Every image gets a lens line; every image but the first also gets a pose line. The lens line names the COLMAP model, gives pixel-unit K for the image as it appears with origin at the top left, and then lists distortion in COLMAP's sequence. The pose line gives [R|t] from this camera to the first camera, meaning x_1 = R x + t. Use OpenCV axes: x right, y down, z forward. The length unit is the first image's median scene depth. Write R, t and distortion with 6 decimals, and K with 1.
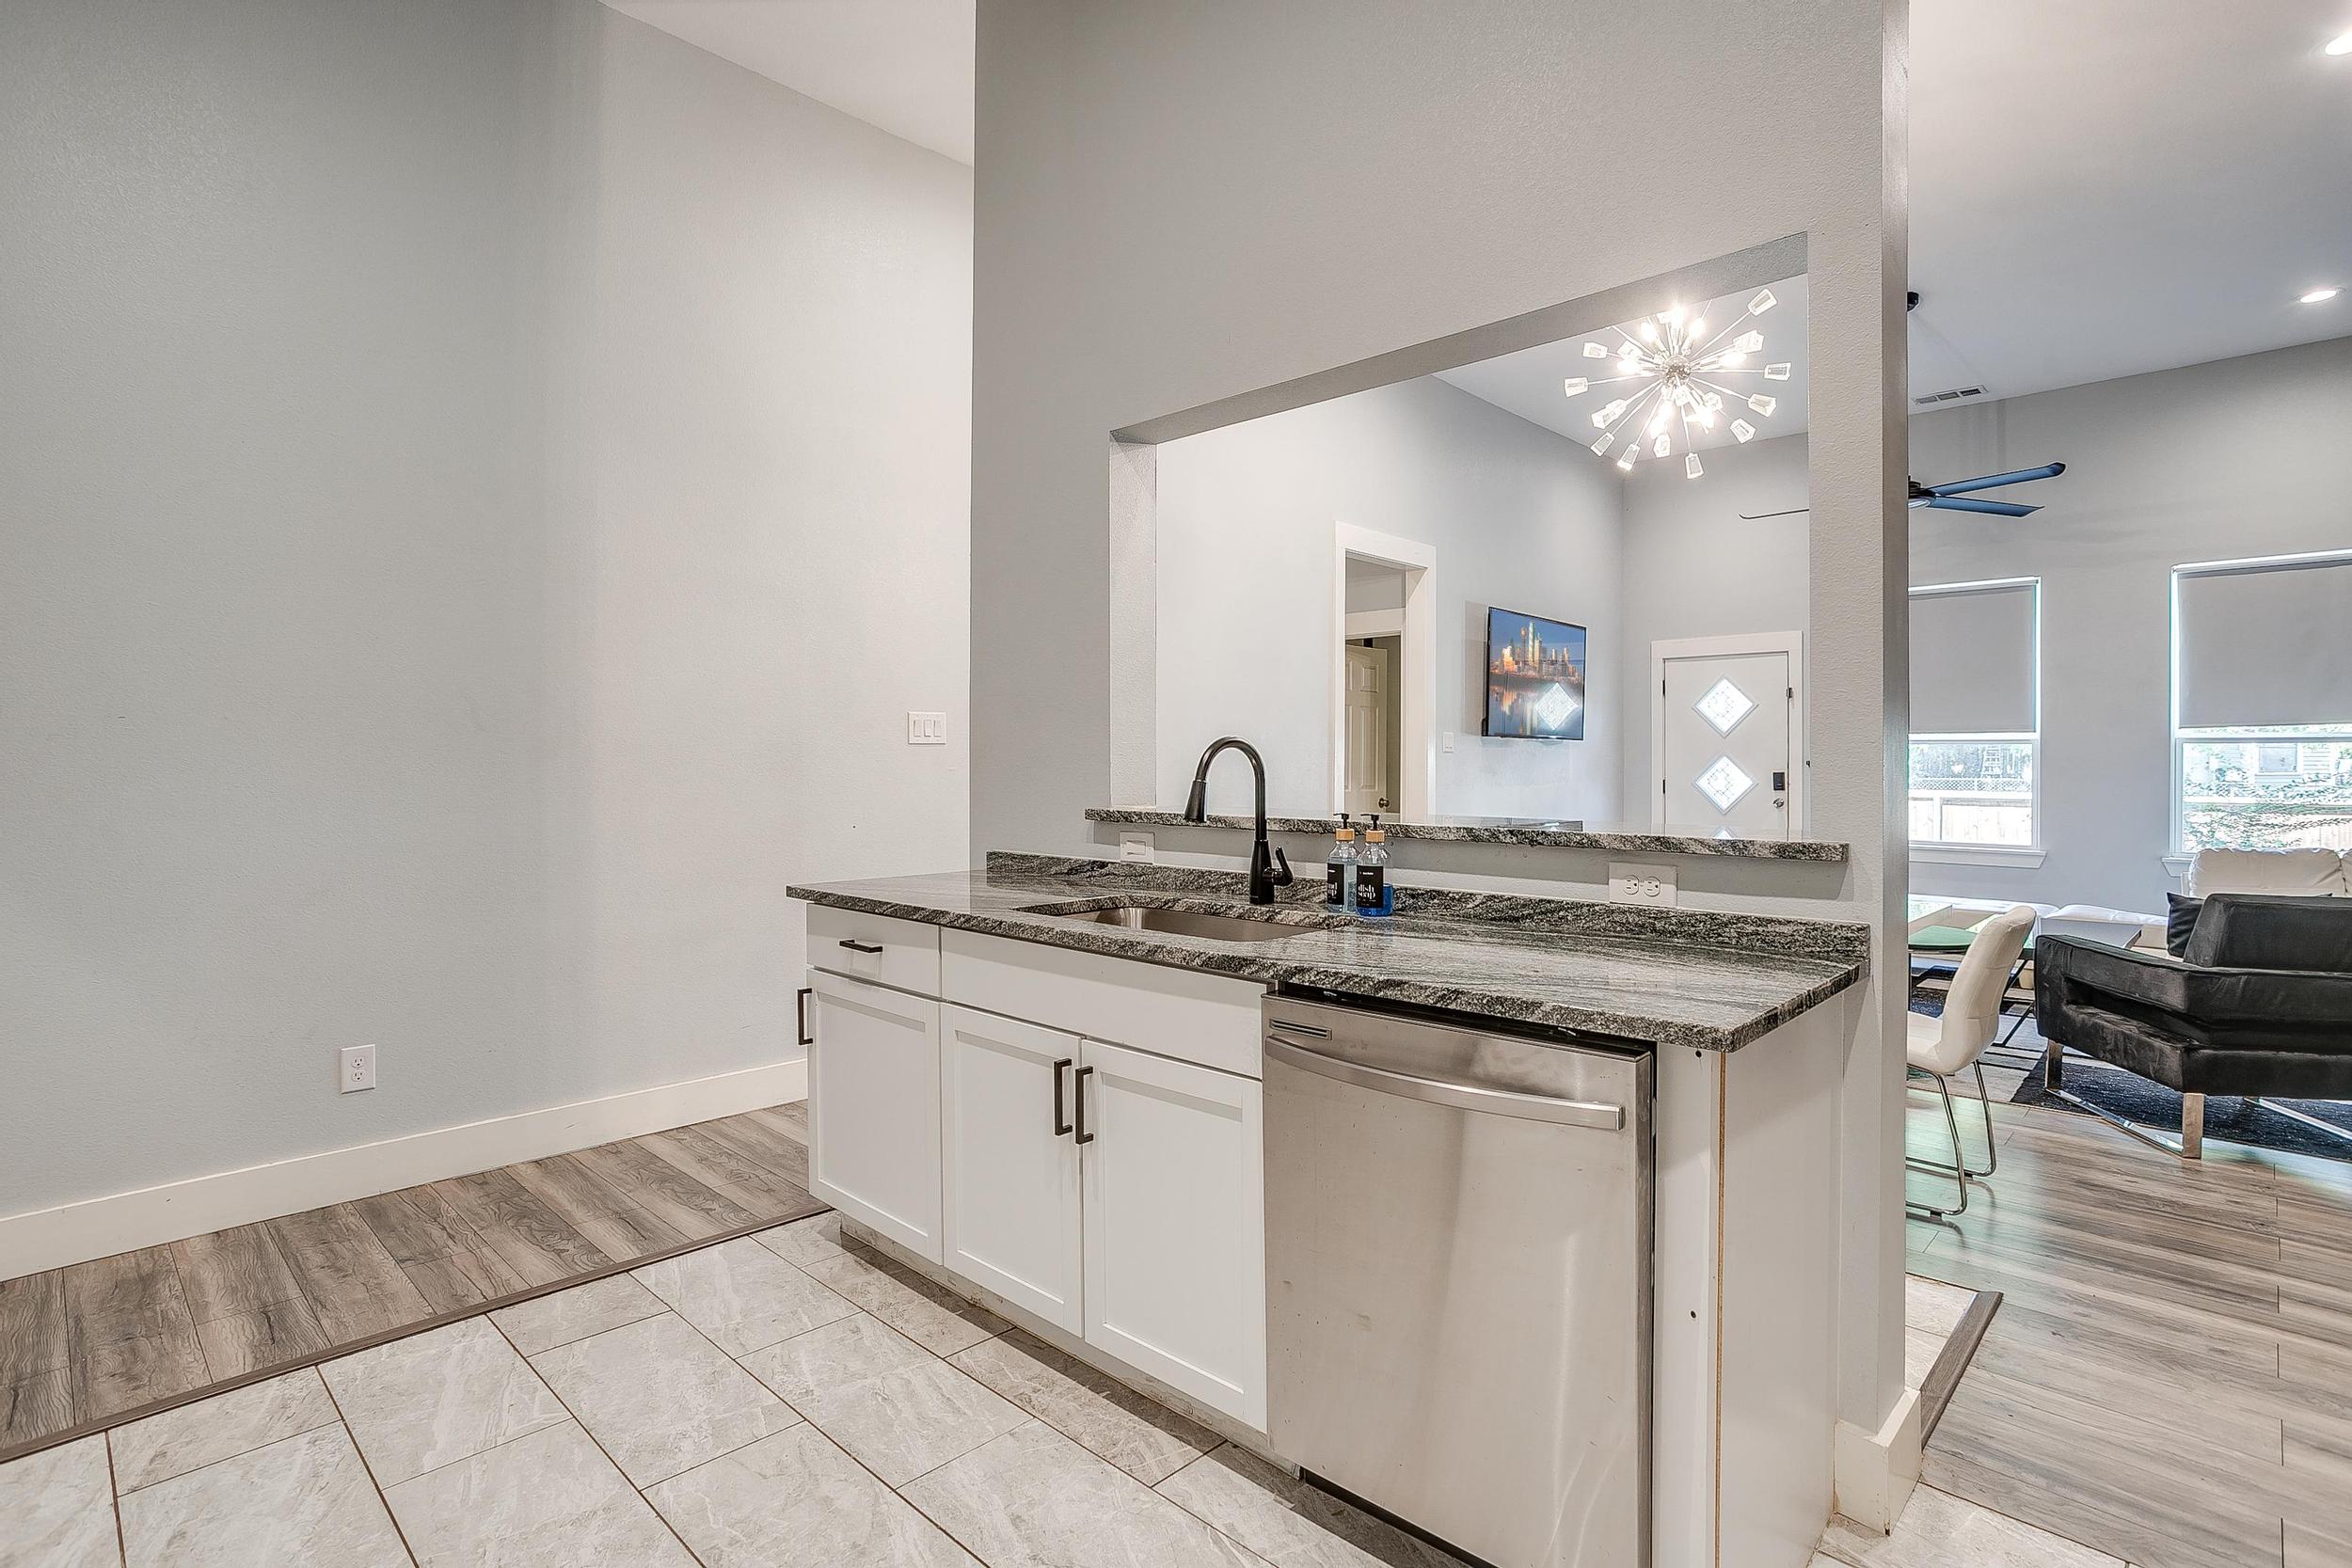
lens RADIAL K [[1170.3, 0, 1195.6], [0, 1170.3, 765.3], [0, 0, 1]] dist [-0.051413, 0.025444]
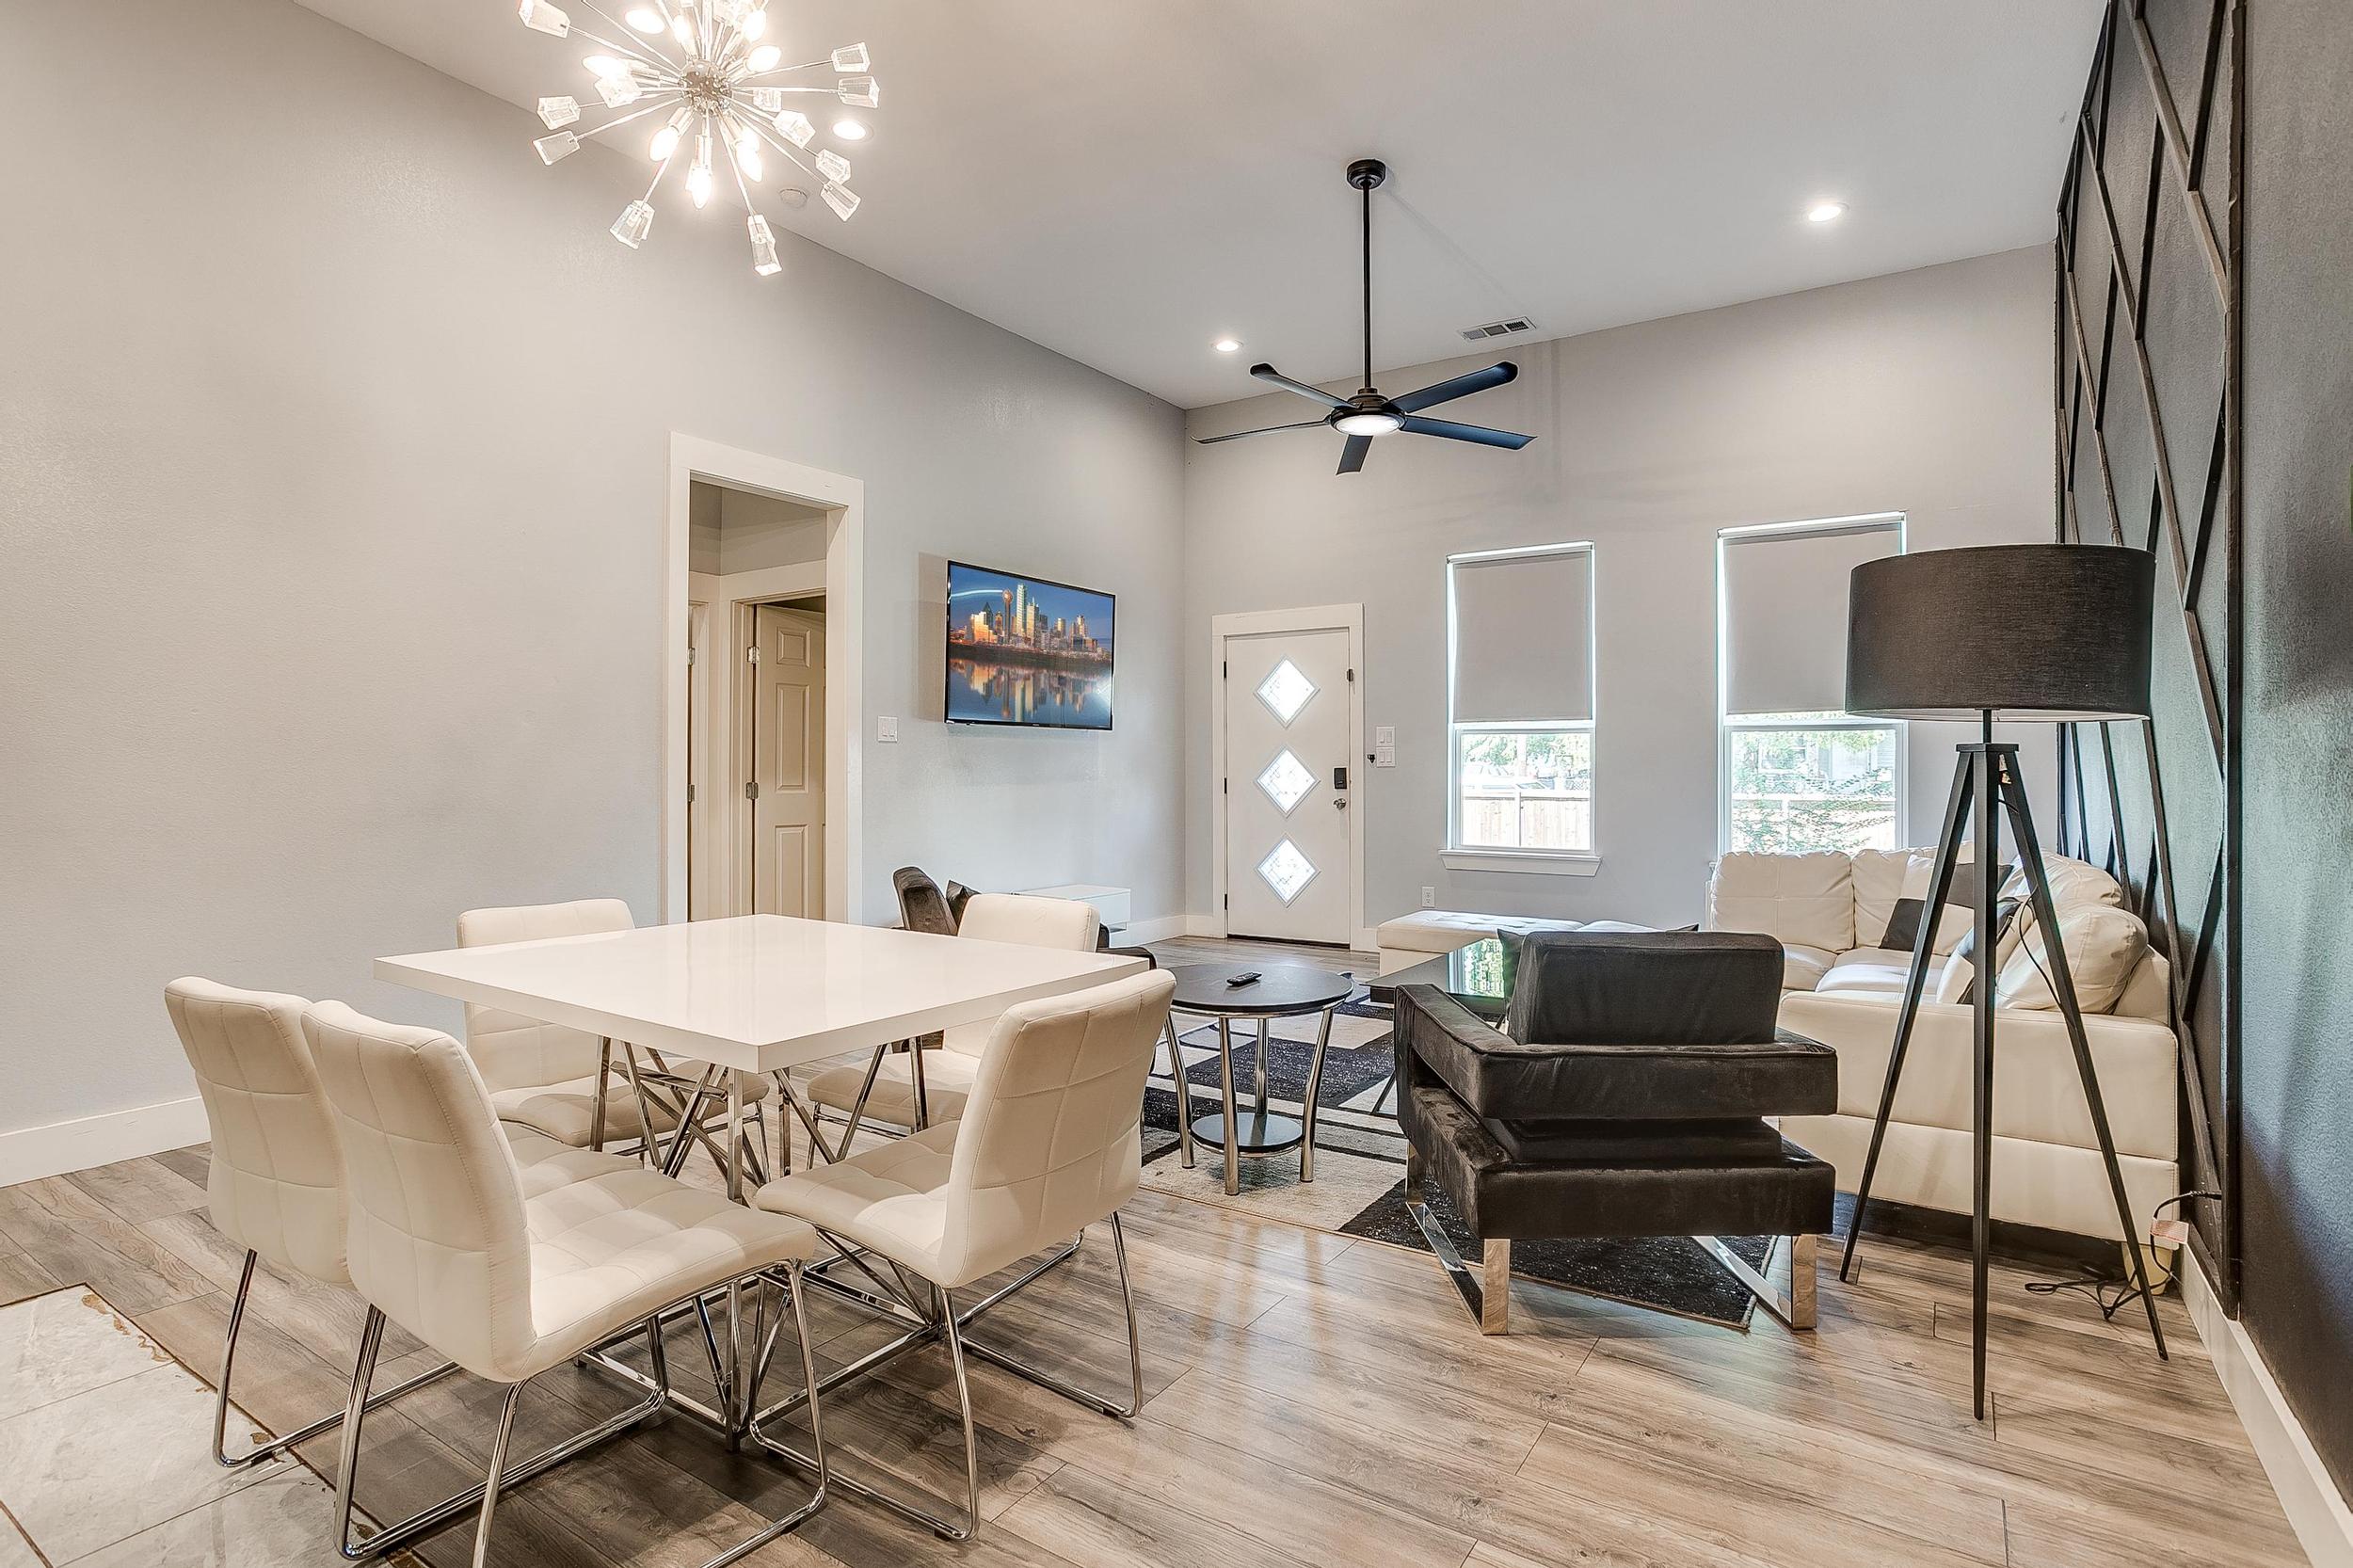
lens RADIAL K [[1170.9, 0, 1171.0], [0, 1170.9, 761.5], [0, 0, 1]] dist [-0.051413, 0.025444]
pose [[0.984943, -0.001899, 0.172870, 0.265215], [0.003760, 0.999938, -0.010440, 0.011025], [-0.172839, 0.010933, 0.984889, 0.185891]]
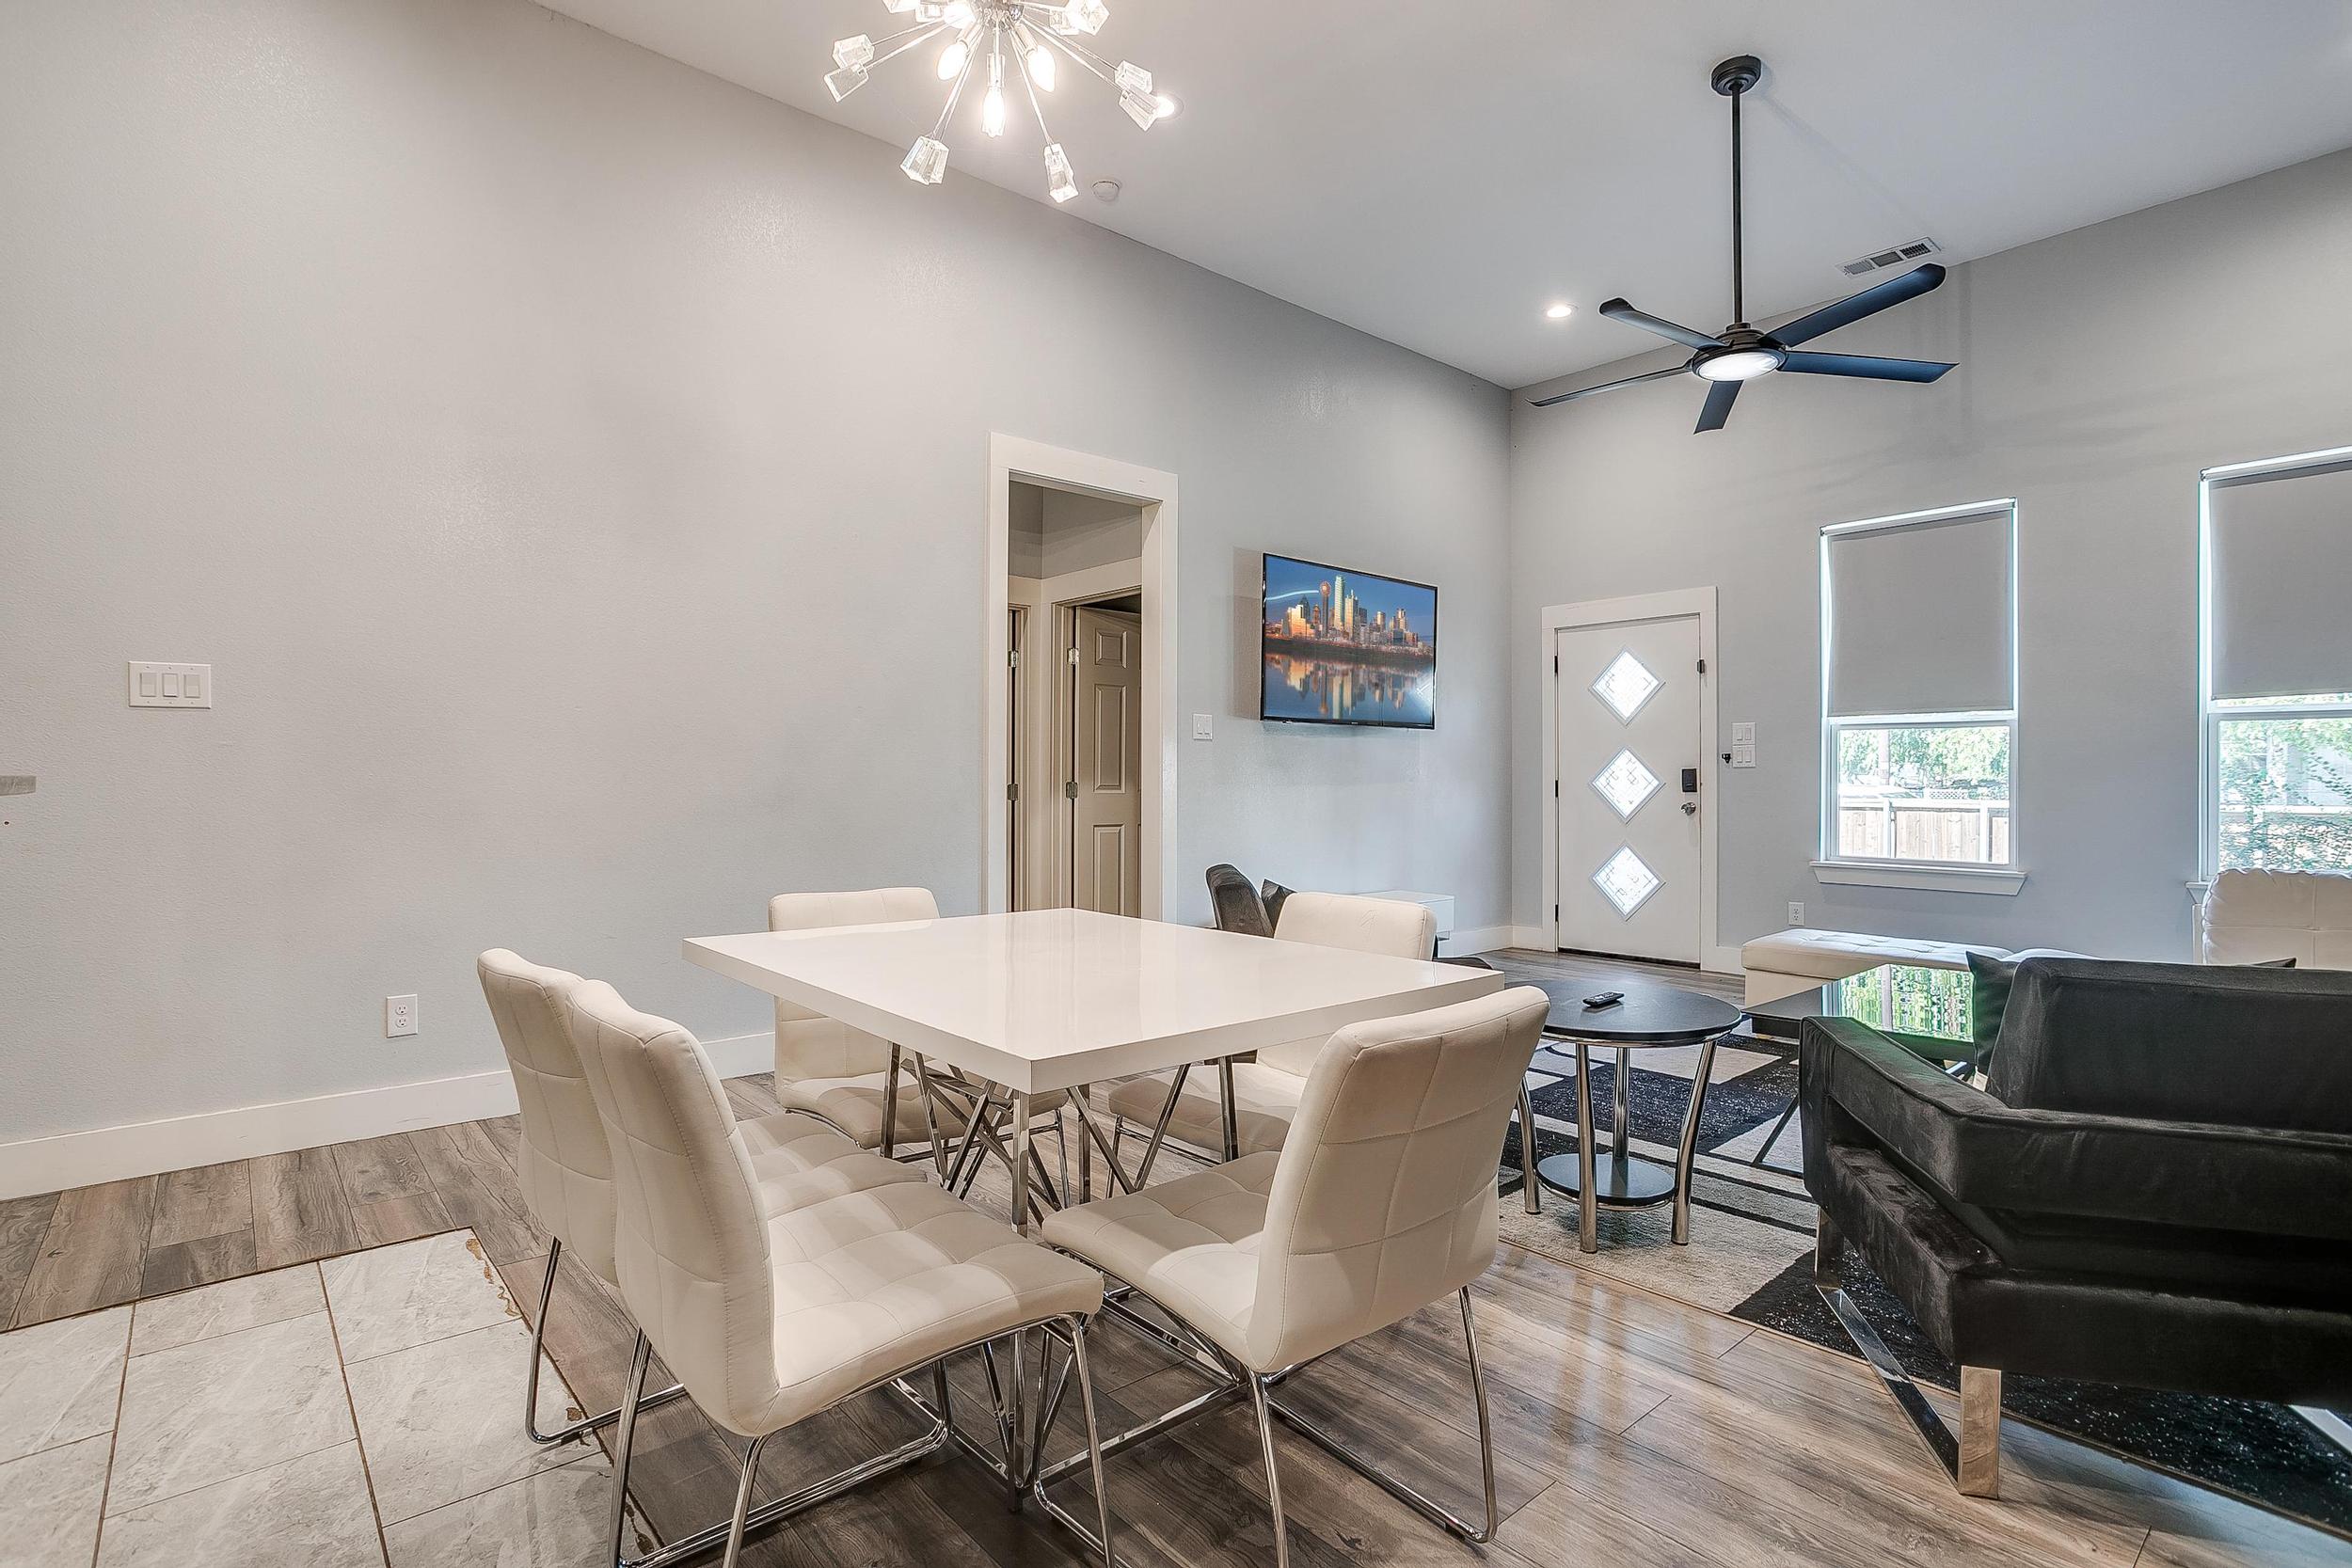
lens RADIAL K [[1170.3, 0, 1173.7], [0, 1170.3, 776.7], [0, 0, 1]] dist [-0.051413, 0.025444]
pose [[0.995783, -0.001149, -0.091732, 0.264931], [0.000820, 0.999993, -0.003623, 0.016200], [0.091736, 0.003533, 0.995777, 0.219665]]
